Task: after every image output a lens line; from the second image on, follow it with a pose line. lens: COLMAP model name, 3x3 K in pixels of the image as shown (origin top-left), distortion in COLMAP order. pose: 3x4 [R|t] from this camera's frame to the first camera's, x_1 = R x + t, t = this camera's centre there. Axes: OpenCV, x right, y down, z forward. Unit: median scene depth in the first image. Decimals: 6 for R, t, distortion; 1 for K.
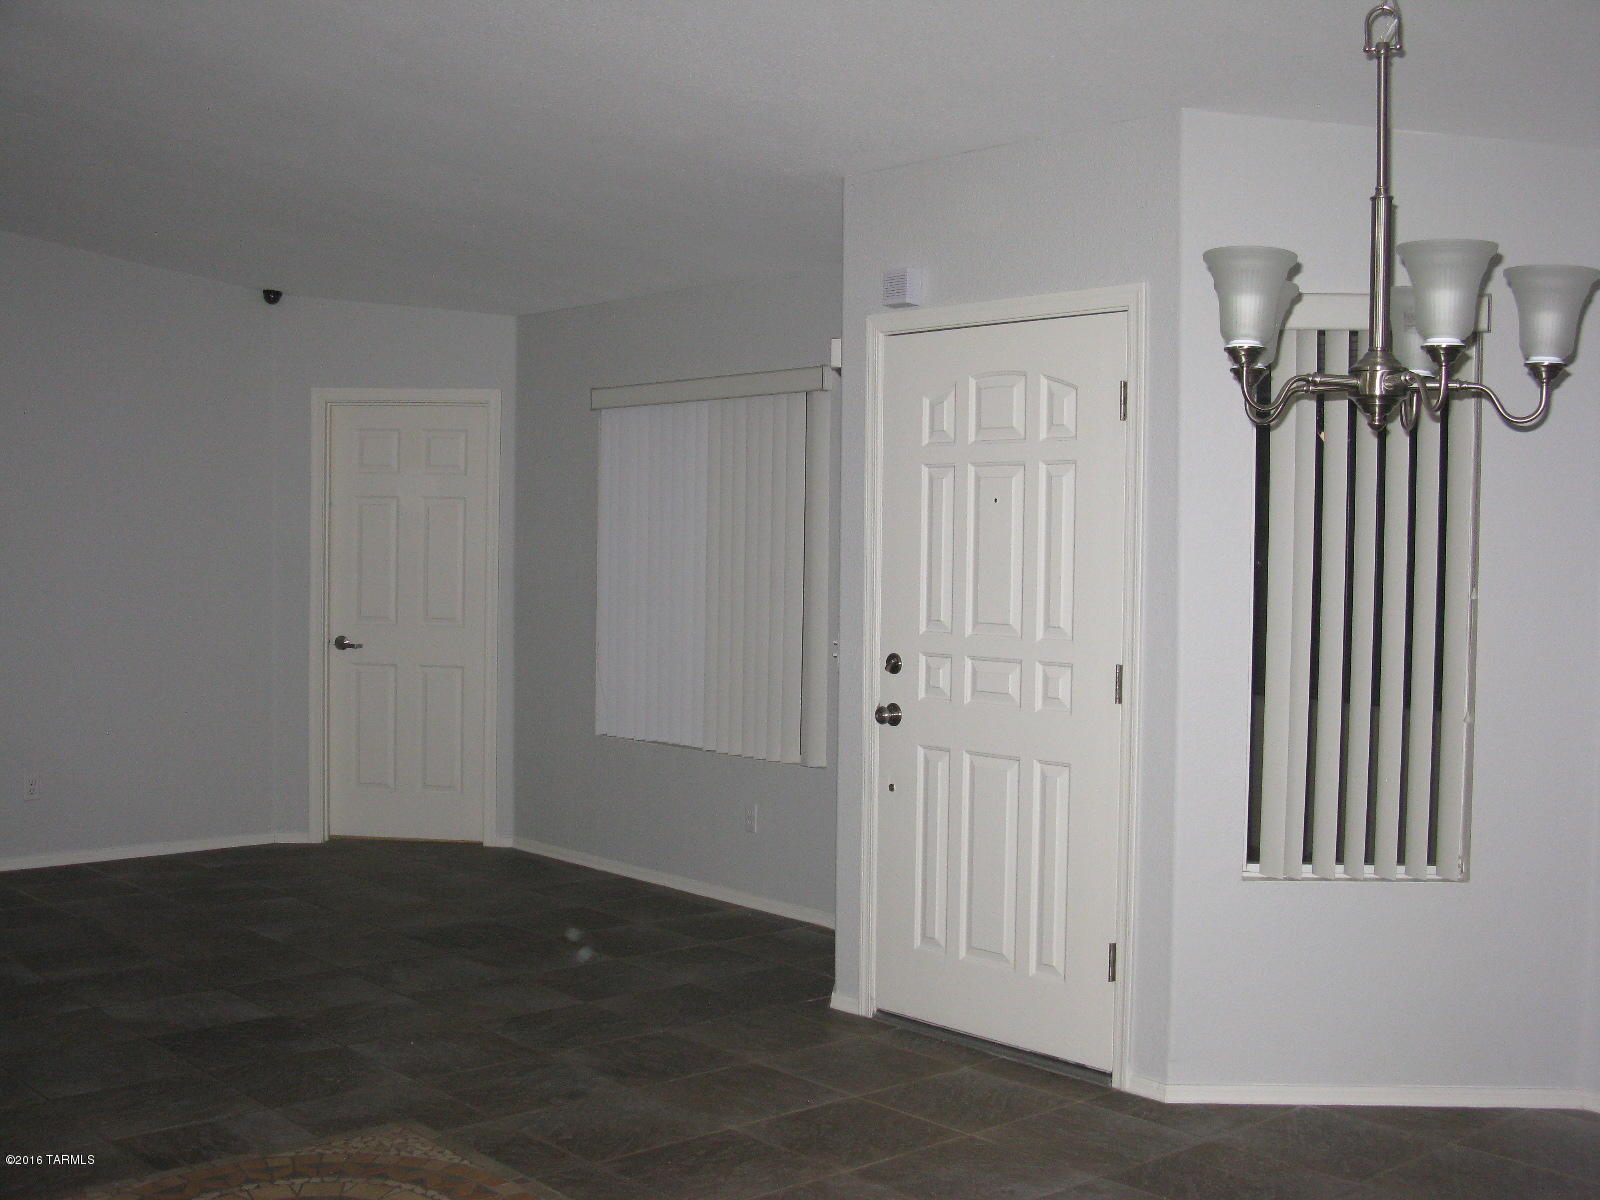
lens RADIAL K [[1820.5, 0, 824.2], [0, 1820.5, 604.2], [0, 0, 1]] dist [-0.167840, 0.278562]
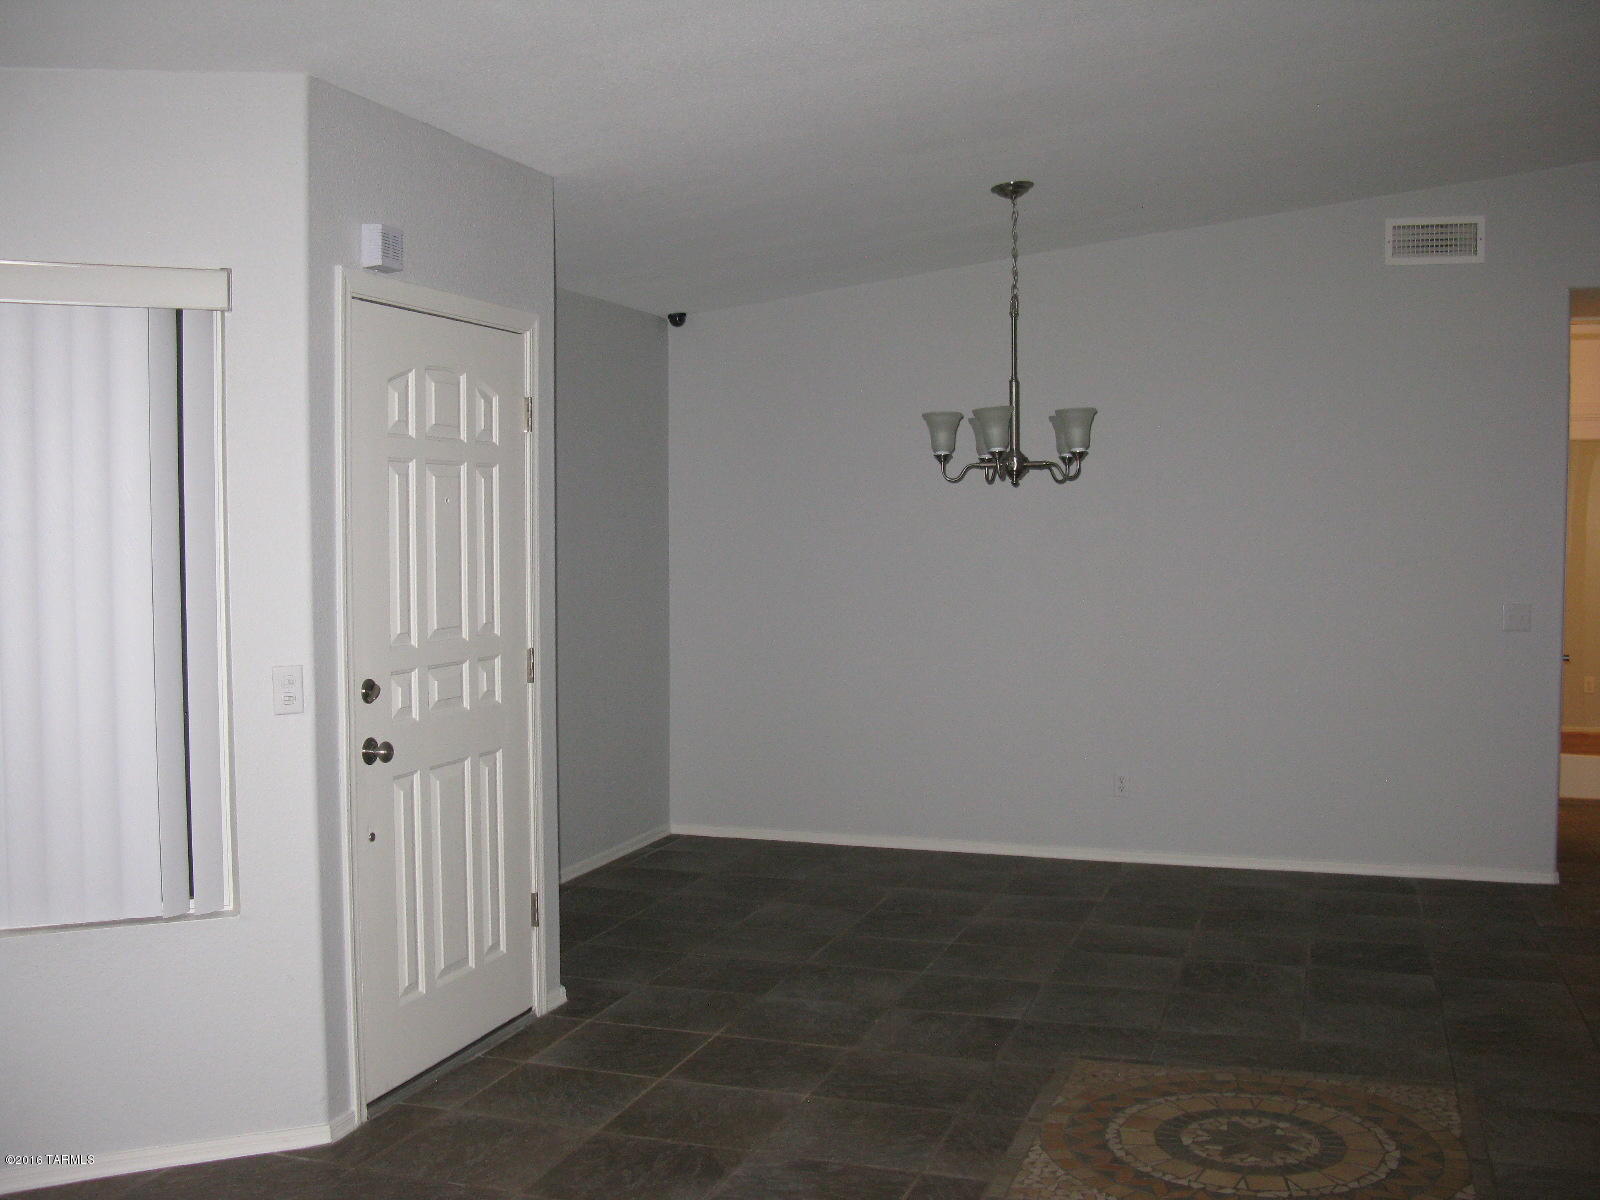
lens RADIAL K [[1660.7, 0, 800.0], [0, 1660.7, 600.0], [0, 0, 1]] dist [-0.206793, 0.301727]
pose [[-0.494645, -0.053818, 0.867427, -0.856665], [0.027592, 0.996605, 0.077567, -0.074868], [-0.868657, 0.062302, -0.491481, 1.434226]]
